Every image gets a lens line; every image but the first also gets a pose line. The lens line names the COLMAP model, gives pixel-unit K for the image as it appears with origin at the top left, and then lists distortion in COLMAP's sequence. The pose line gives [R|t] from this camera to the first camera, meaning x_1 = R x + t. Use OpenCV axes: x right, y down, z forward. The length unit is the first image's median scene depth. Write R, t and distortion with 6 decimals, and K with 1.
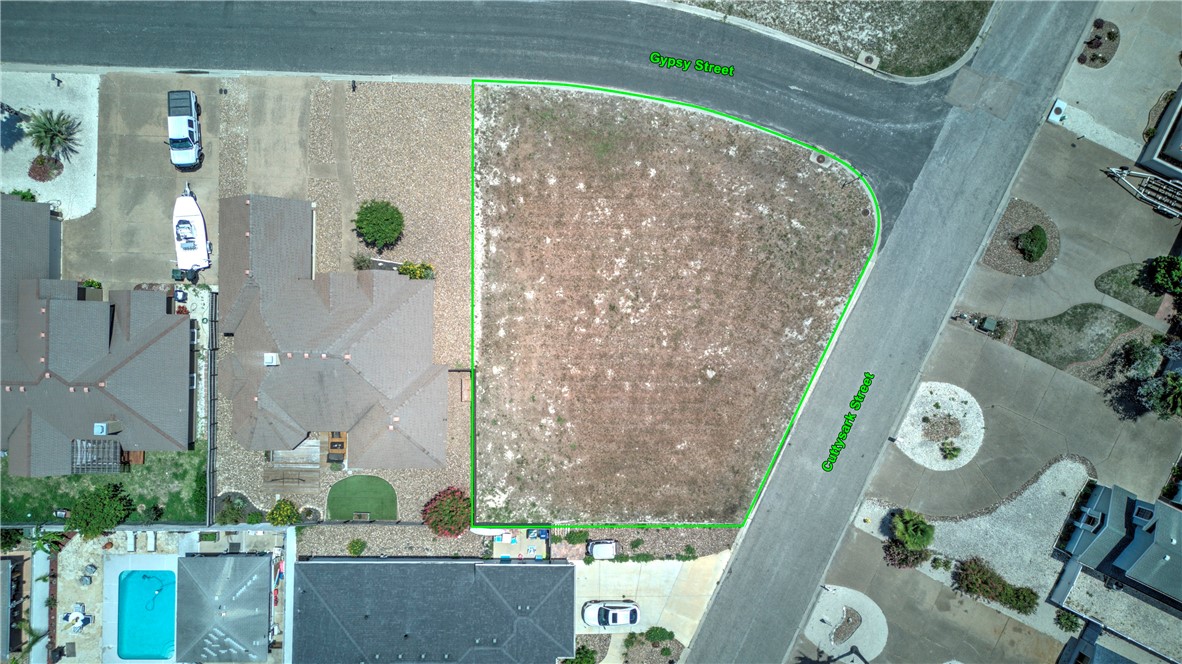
lens RADIAL K [[822.1, 0, 591.7], [0, 822.1, 335.3], [0, 0, 1]] dist [0.082654, -0.086467]
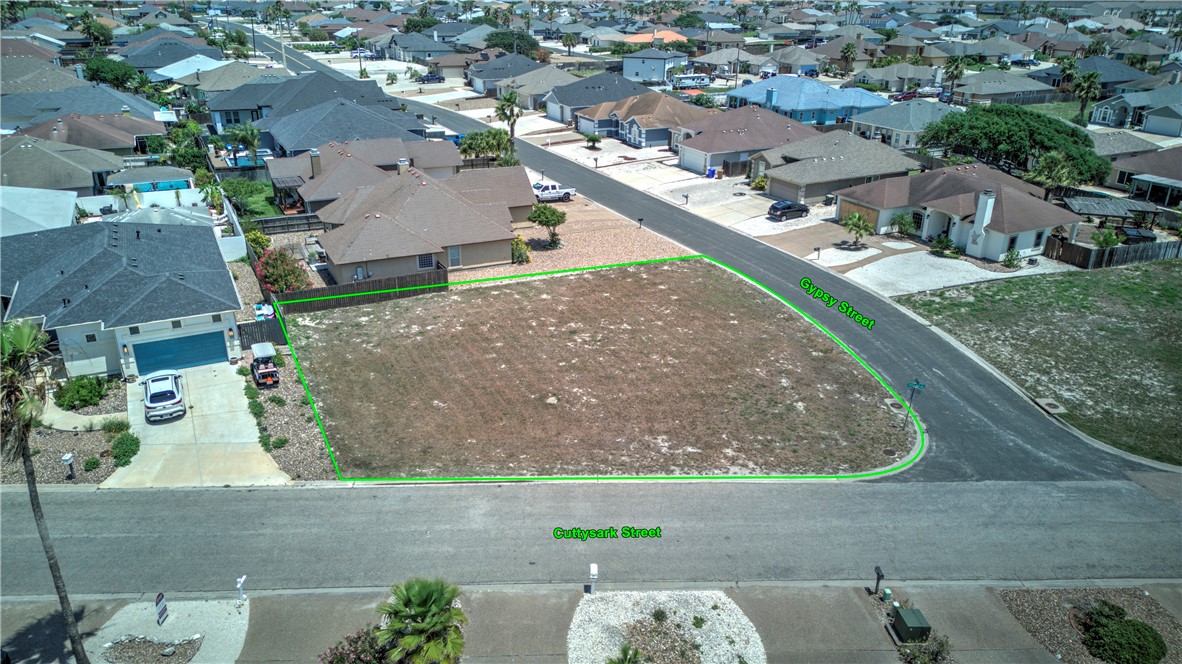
lens RADIAL K [[822.1, 0, 591.7], [0, 822.1, 335.3], [0, 0, 1]] dist [0.082654, -0.086467]
pose [[0.466765, 0.337315, -0.817526, 0.709145], [-0.884347, 0.169916, -0.434809, 0.309069], [-0.007757, 0.925930, 0.377615, 0.684601]]
